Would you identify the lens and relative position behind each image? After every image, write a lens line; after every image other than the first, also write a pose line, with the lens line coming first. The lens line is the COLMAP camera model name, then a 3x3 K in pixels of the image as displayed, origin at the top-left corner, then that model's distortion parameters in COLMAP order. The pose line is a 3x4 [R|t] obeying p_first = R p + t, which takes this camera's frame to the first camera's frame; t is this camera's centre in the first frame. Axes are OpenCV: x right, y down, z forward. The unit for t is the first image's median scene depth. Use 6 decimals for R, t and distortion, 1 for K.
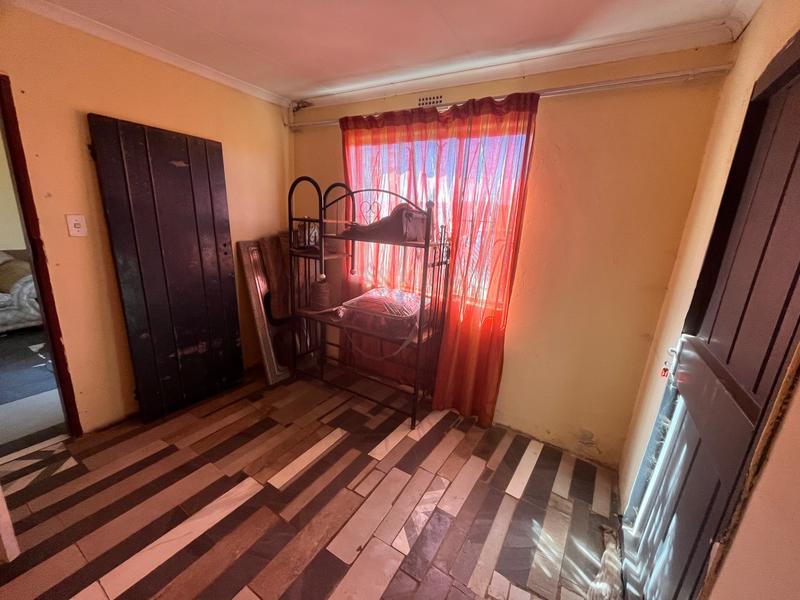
lens RADIAL K [[324.6, 0, 401.8], [0, 324.6, 302.2], [0, 0, 1]] dist [0.001130, -0.000856]
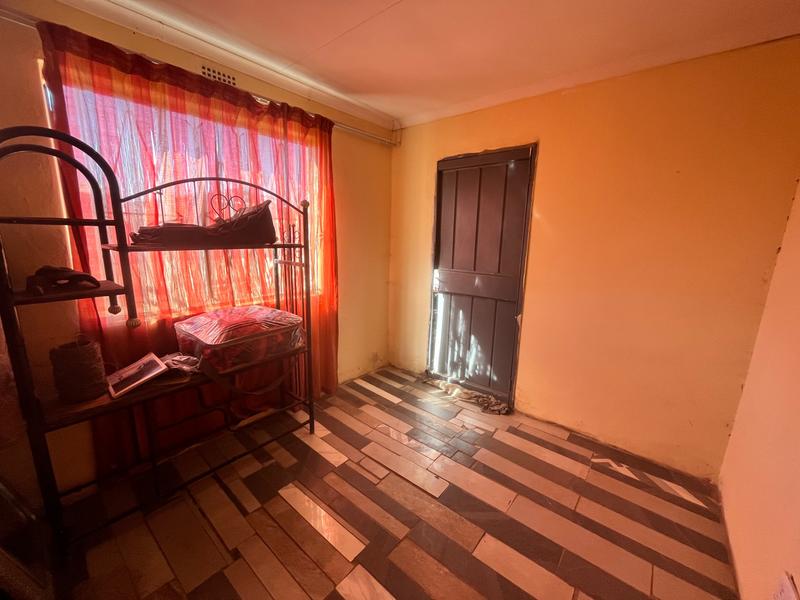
lens RADIAL K [[324.6, 0, 401.3], [0, 324.6, 298.3], [0, 0, 1]] dist [0.001130, -0.000856]
pose [[0.139476, -0.247302, 0.958847, -0.869145], [0.240553, 0.947768, 0.209453, -0.149531], [-0.960563, 0.201440, 0.191680, 0.545008]]
